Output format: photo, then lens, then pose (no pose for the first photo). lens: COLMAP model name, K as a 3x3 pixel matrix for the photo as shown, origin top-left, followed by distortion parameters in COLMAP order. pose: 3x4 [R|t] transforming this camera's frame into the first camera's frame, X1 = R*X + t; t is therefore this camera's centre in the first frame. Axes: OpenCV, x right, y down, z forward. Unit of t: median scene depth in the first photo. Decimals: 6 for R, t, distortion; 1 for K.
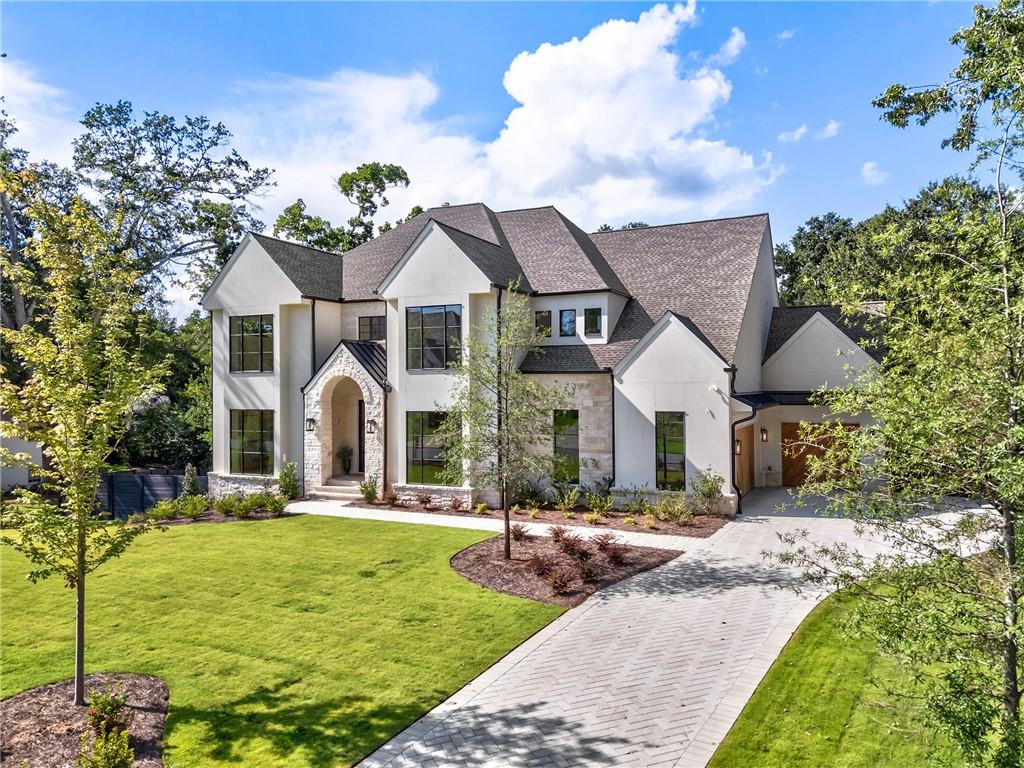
lens RADIAL K [[754.4, 0, 512.0], [0, 754.4, 384.0], [0, 0, 1]] dist [0.058851, -0.058081]
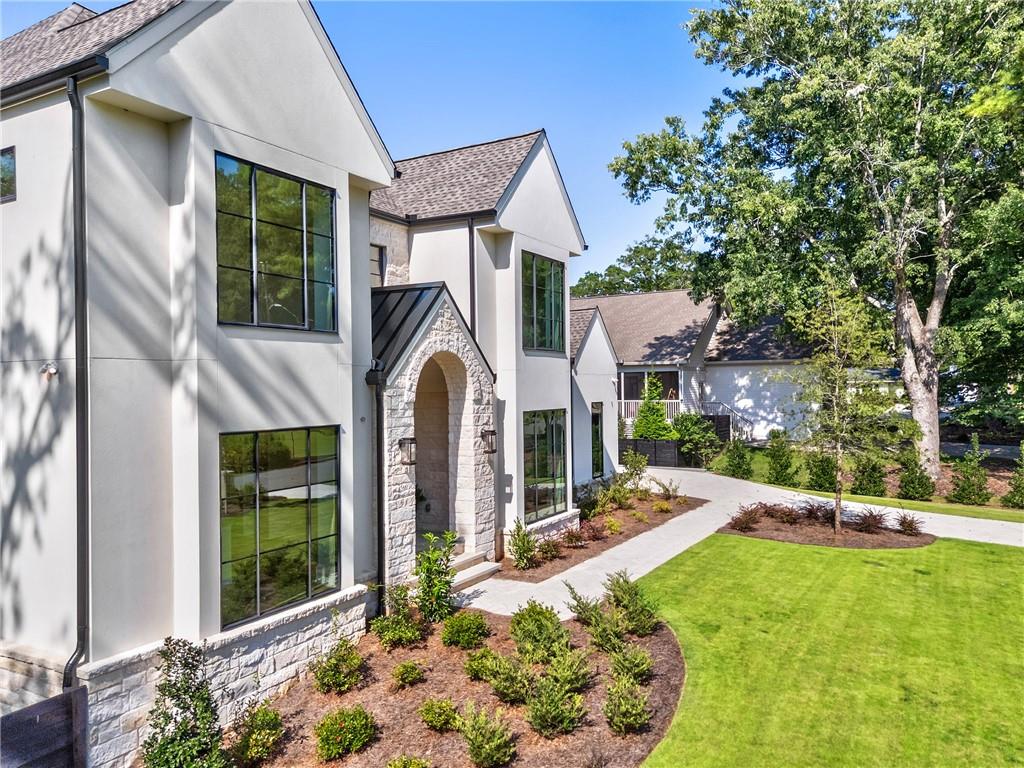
lens RADIAL K [[754.7, 0, 510.9], [0, 754.7, 386.6], [0, 0, 1]] dist [0.078395, -0.070223]
pose [[0.082670, 0.004818, 0.996565, -0.760142], [0.010181, 0.999932, -0.005679, 0.017449], [-0.996525, 0.010616, 0.082615, 0.933466]]
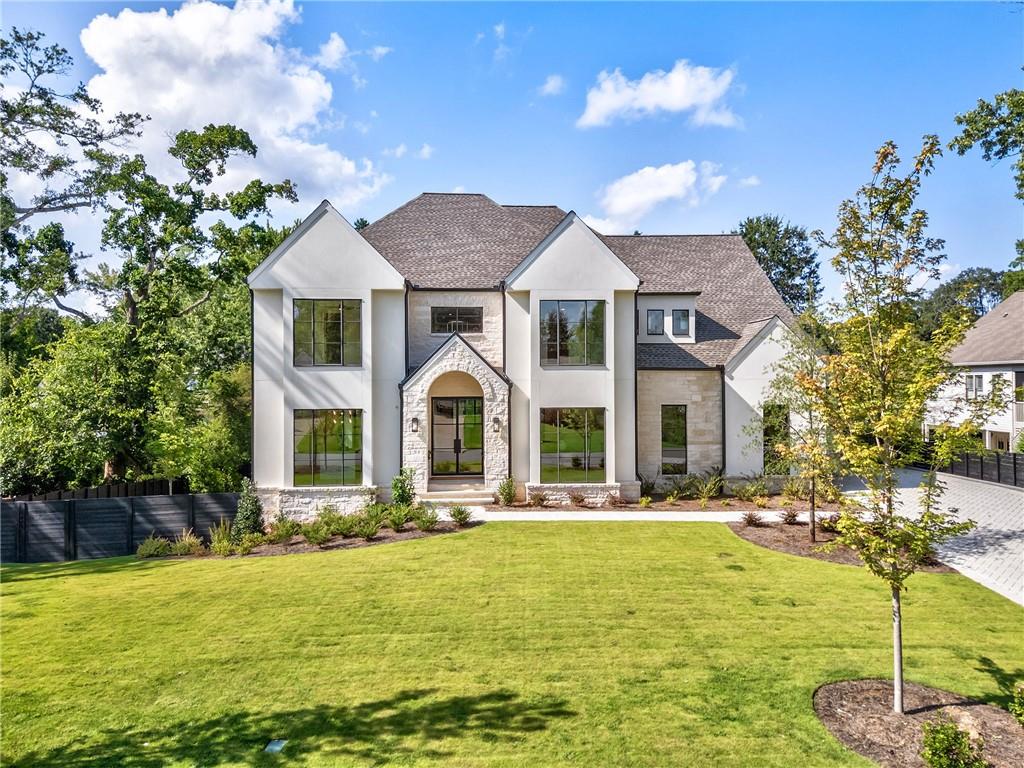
lens RADIAL K [[760.0, 0, 509.1], [0, 760.0, 379.9], [0, 0, 1]] dist [0.086555, -0.088789]
pose [[0.884952, 0.004068, 0.465665, -0.611008], [-0.001342, 0.999980, -0.006186, 0.006150], [-0.465681, 0.004849, 0.884940, 0.157062]]
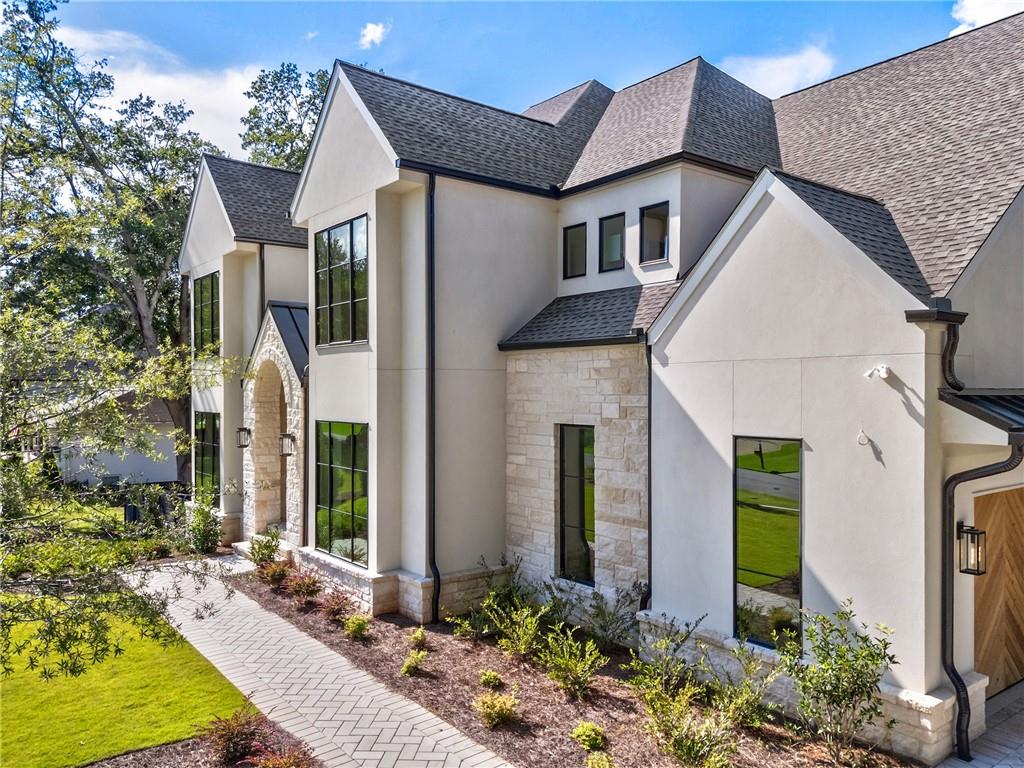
lens RADIAL K [[766.8, 0, 510.7], [0, 766.8, 394.5], [0, 0, 1]] dist [0.046525, -0.071973]
pose [[0.888156, 0.007438, -0.459481, 0.245154], [-0.004015, 0.999956, 0.008426, 0.011399], [0.459524, -0.005639, 0.888148, 0.544912]]
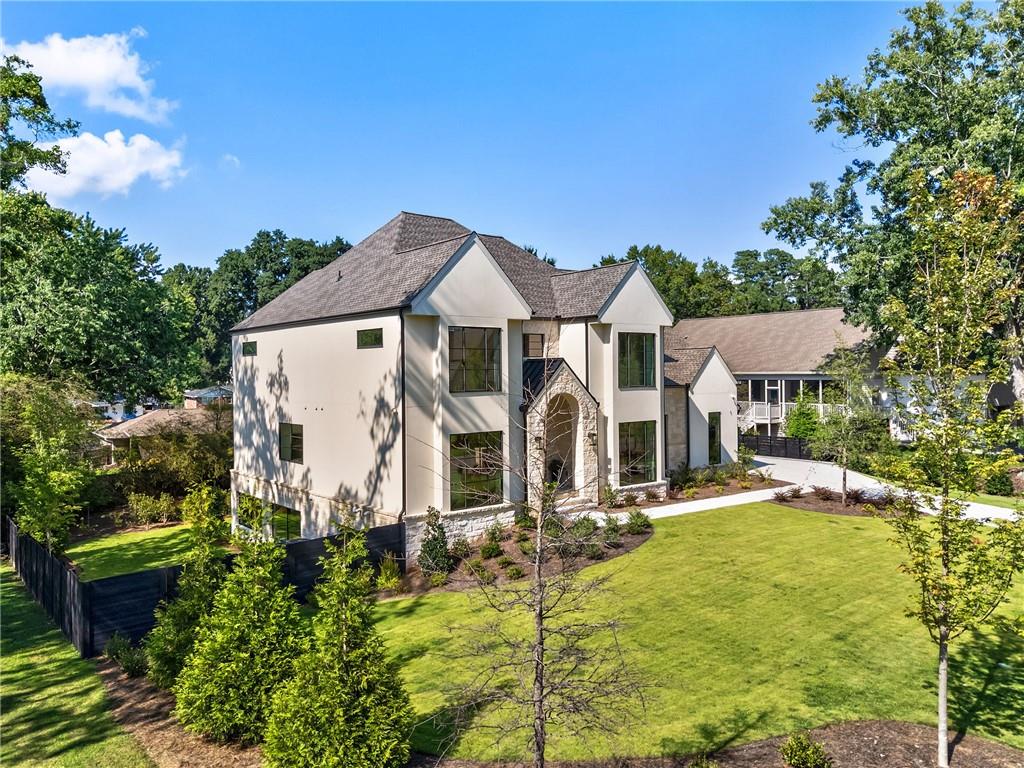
lens RADIAL K [[760.0, 0, 509.1], [0, 760.0, 379.9], [0, 0, 1]] dist [0.086555, -0.088789]
pose [[0.448214, -0.008346, 0.893887, -1.213909], [0.007931, 0.999954, 0.005360, -0.036038], [-0.893891, 0.004687, 0.448260, 0.615749]]
